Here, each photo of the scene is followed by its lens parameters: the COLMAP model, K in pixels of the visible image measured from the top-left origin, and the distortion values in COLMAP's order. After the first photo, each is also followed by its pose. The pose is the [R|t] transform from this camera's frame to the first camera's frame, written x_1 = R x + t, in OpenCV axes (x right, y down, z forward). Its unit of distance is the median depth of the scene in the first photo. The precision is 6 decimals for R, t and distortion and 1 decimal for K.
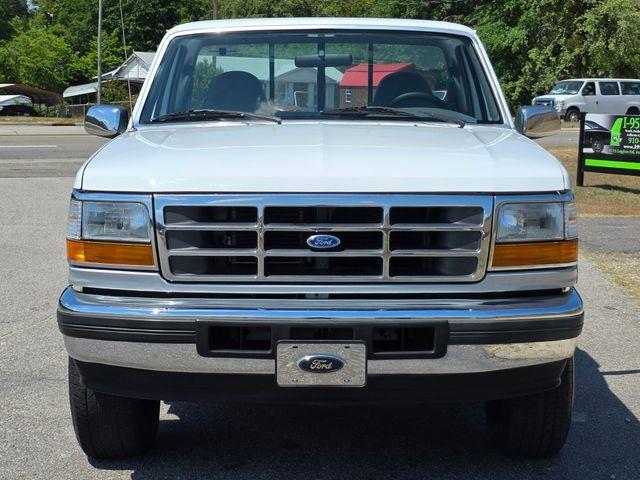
lens RADIAL K [[1285.4, 0, 320.0], [0, 1285.4, 240.0], [0, 0, 1]] dist [0.070235, 0.205848]
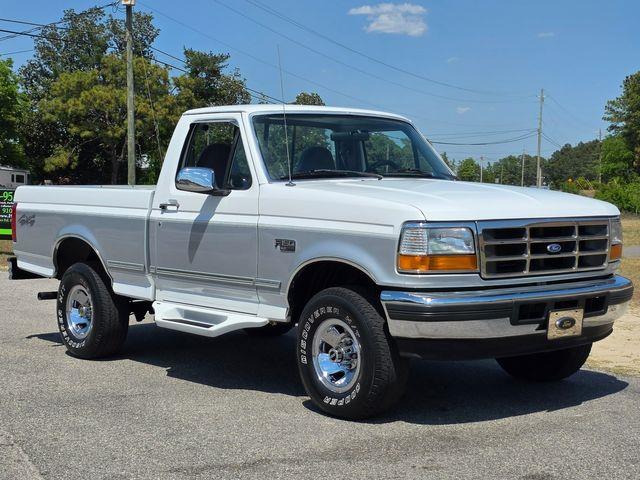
lens RADIAL K [[1125.4, 0, 320.0], [0, 1125.4, 240.0], [0, 0, 1]] dist [0.117878, -0.088267]
pose [[0.744021, -0.032299, 0.667375, -1.153321], [0.070847, 0.997014, -0.030730, 0.013670], [-0.664389, 0.070145, 0.744088, 0.135559]]
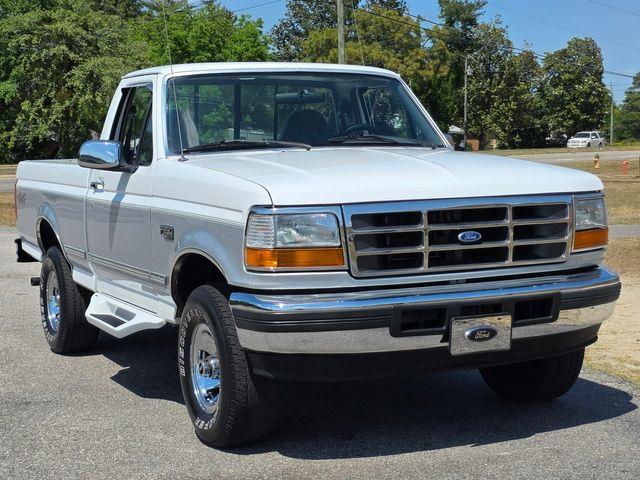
lens RADIAL K [[1181.4, 0, 320.0], [0, 1181.4, 240.0], [0, 0, 1]] dist [0.096054, -0.029888]
pose [[0.894531, -0.056302, 0.443446, -0.631460], [0.070724, 0.997367, -0.016035, 0.012420], [-0.441375, 0.045706, 0.896158, 0.033836]]
